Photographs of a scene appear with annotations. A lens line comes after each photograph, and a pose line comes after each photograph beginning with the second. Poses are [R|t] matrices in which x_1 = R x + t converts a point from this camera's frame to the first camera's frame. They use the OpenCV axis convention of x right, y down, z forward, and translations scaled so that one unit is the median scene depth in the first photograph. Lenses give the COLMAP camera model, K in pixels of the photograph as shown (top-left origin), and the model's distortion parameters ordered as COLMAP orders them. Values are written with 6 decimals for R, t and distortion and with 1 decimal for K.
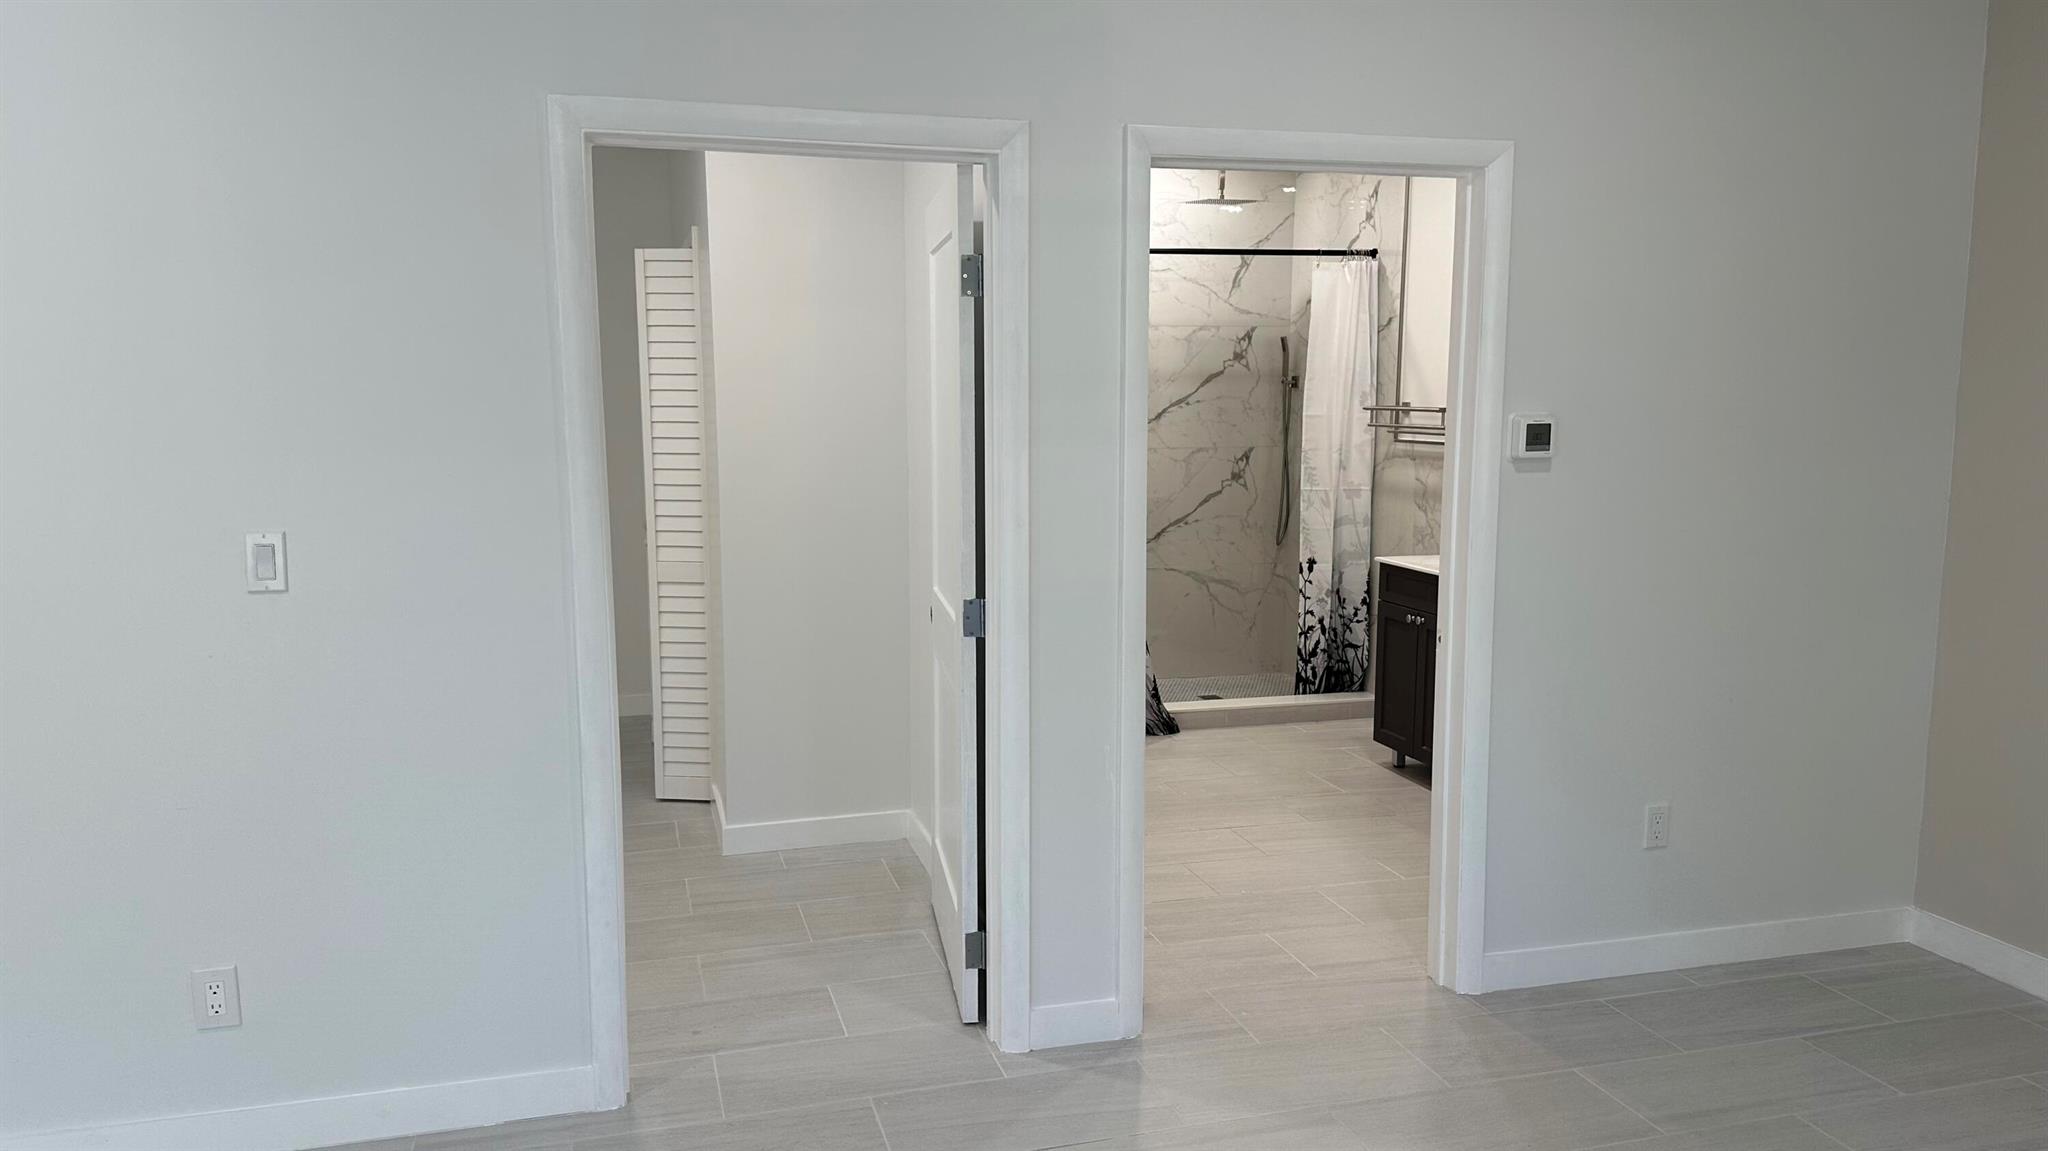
lens RADIAL K [[1431.6, 0, 1007.4], [0, 1431.6, 593.3], [0, 0, 1]] dist [0.169736, -0.272889]
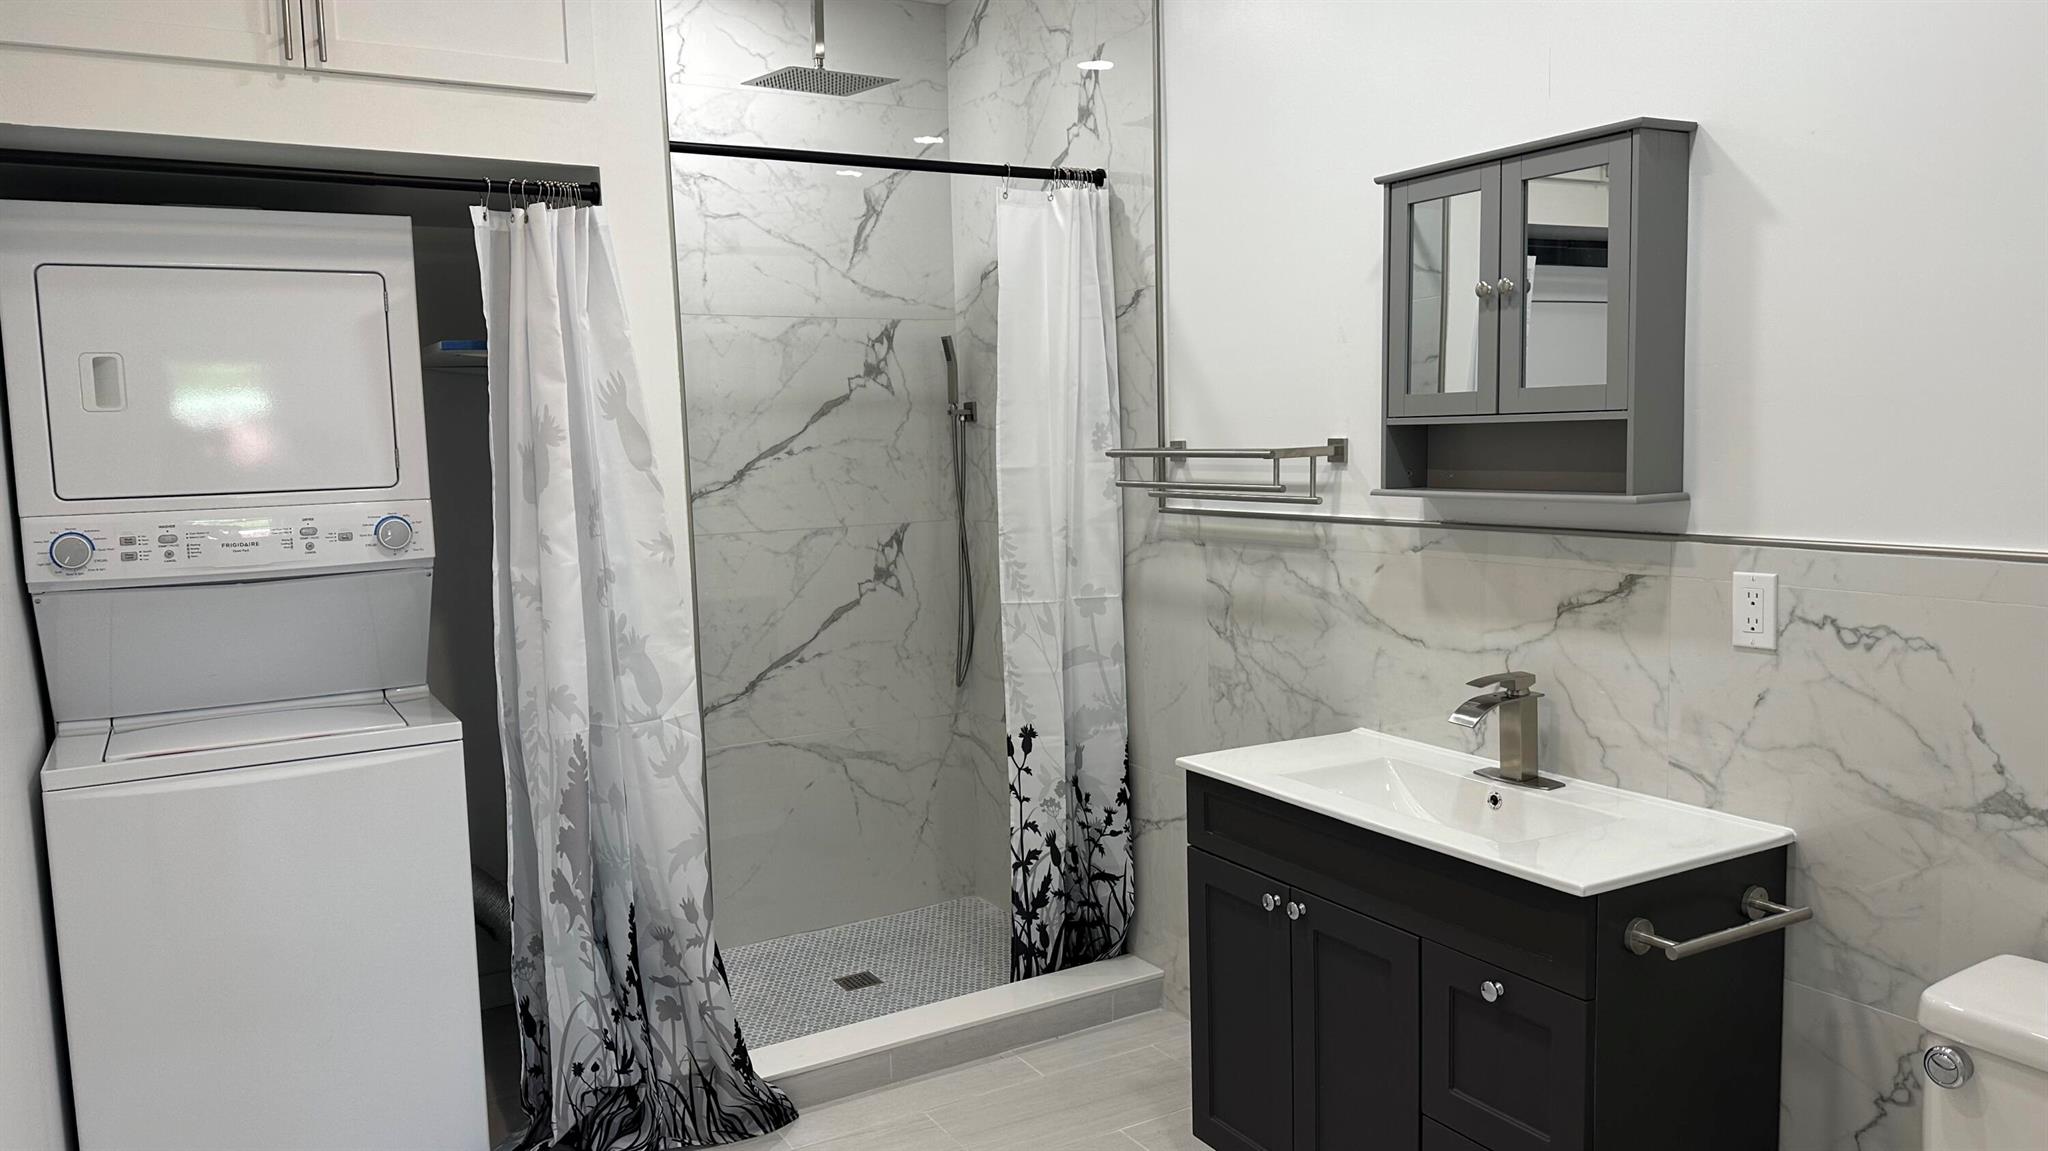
lens RADIAL K [[1429.5, 0, 1020.8], [0, 1429.5, 580.7], [0, 0, 1]] dist [0.168609, -0.308319]
pose [[0.966778, -0.051564, 0.250362, 0.075370], [0.062268, 0.997445, -0.035019, -0.061203], [-0.247916, 0.049445, 0.967519, 0.473269]]
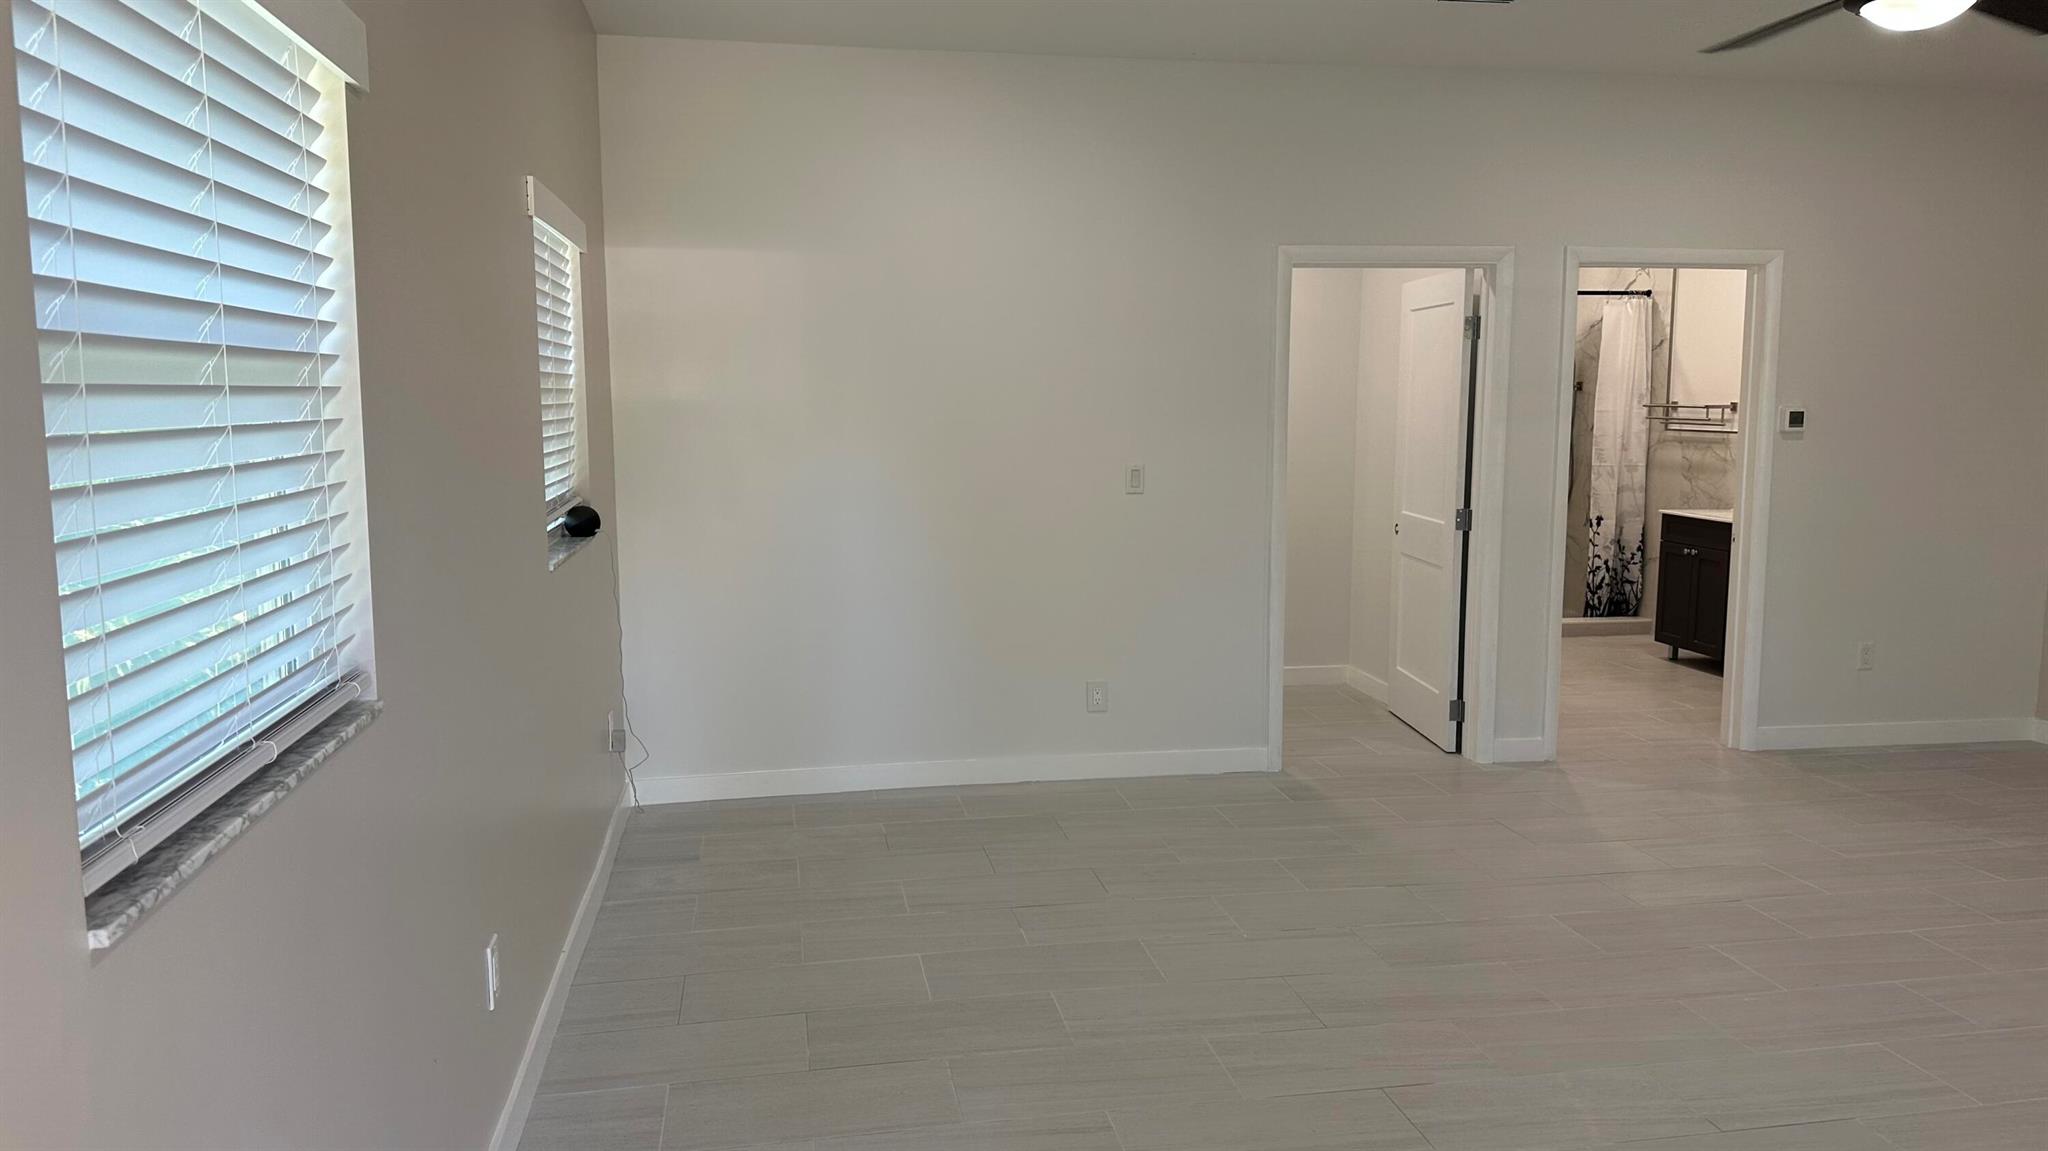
lens RADIAL K [[1459.1, 0, 1034.9], [0, 1459.1, 569.3], [0, 0, 1]] dist [0.095242, -0.129546]
pose [[0.996083, 0.013690, -0.087360, -0.195766], [-0.015510, 0.999676, -0.020186, 0.062108], [0.087056, 0.021462, 0.995972, -0.425249]]
